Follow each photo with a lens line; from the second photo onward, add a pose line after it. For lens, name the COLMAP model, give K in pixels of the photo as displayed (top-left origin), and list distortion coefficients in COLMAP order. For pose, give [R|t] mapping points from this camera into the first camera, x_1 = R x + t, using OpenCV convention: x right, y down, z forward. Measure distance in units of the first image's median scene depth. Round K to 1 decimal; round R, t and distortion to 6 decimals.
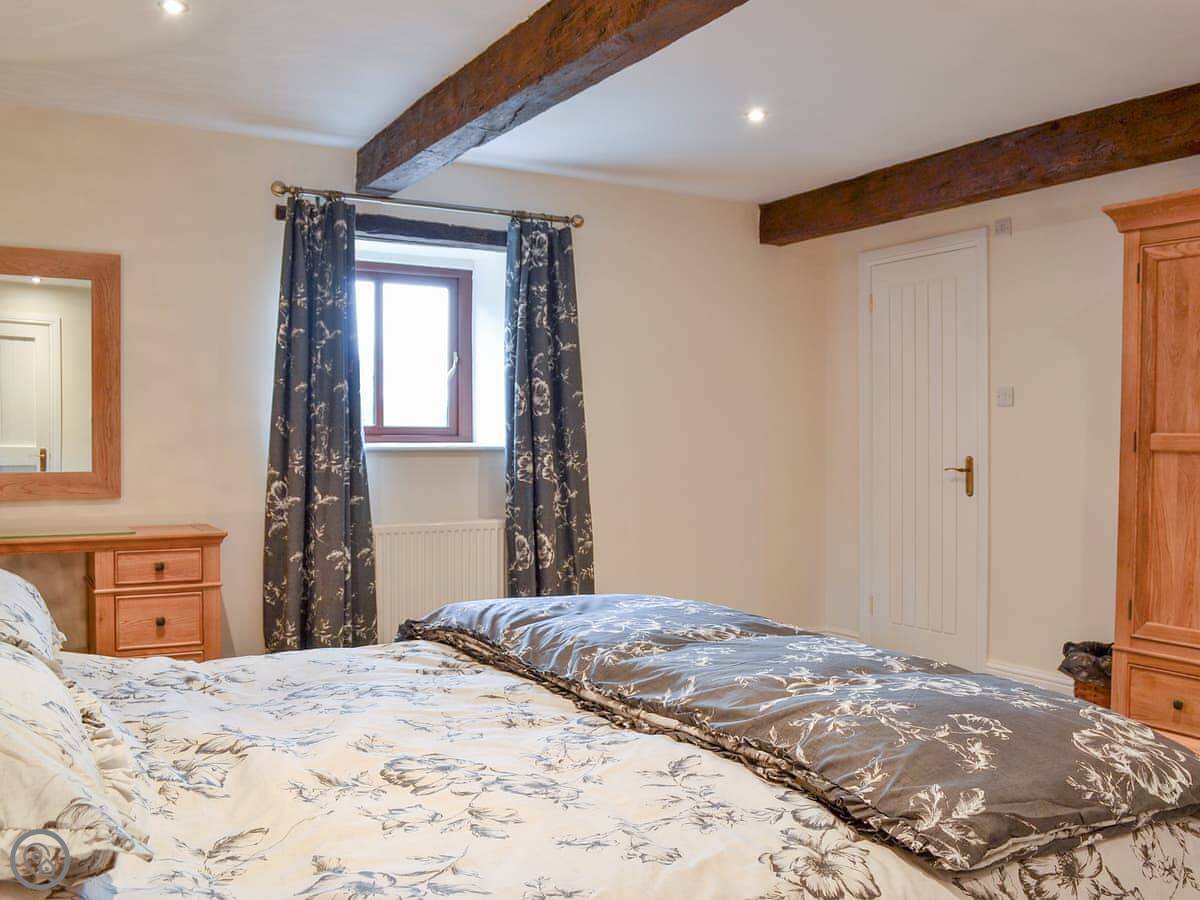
lens RADIAL K [[1107.0, 0, 600.4], [0, 1107.0, 451.2], [0, 0, 1]] dist [-0.060618, 0.000000]
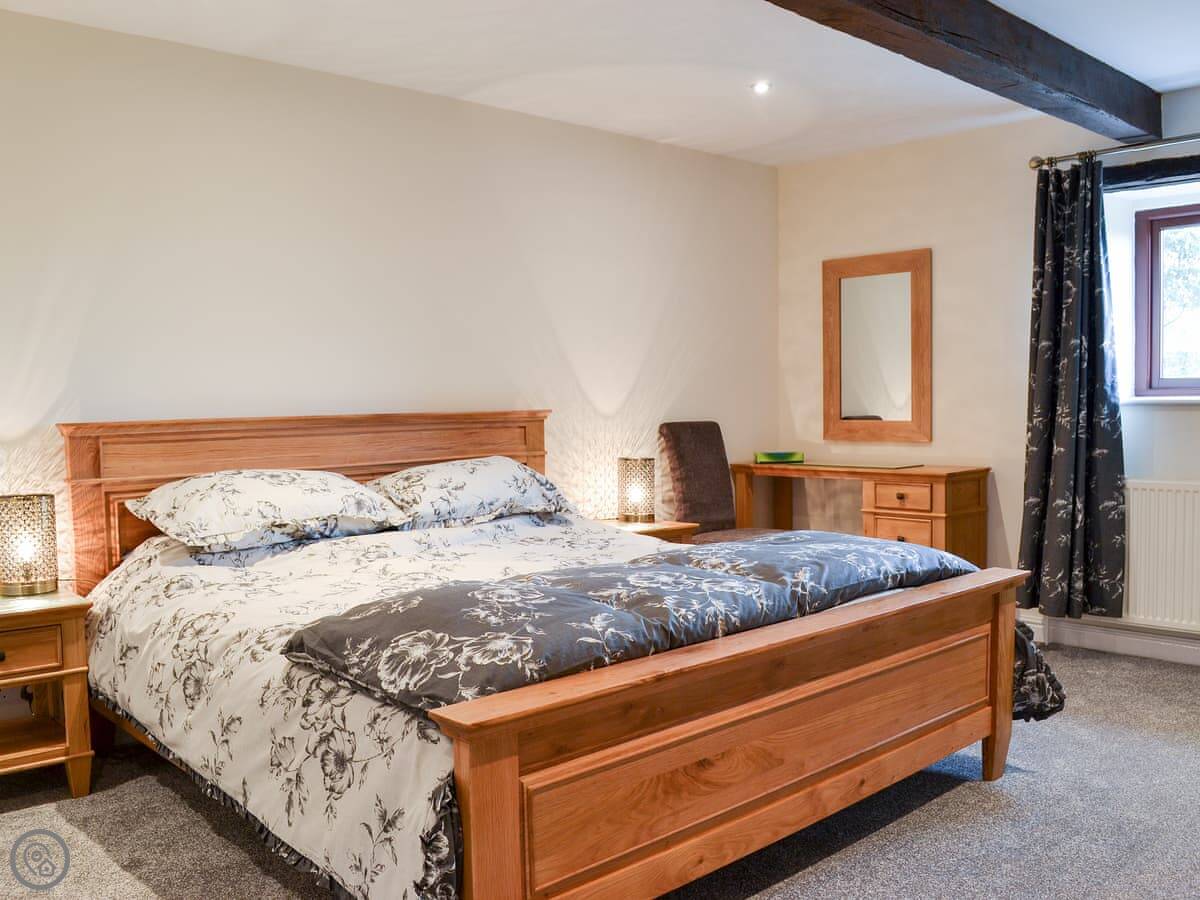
lens RADIAL K [[1056.4, 0, 600.2], [0, 1056.4, 449.4], [0, 0, 1]] dist [-0.068975, -0.004743]
pose [[0.221131, 0.040016, -0.974423, 0.648011], [0.003999, 0.999112, 0.041938, -0.000936], [0.975236, -0.013171, 0.220774, 0.360862]]
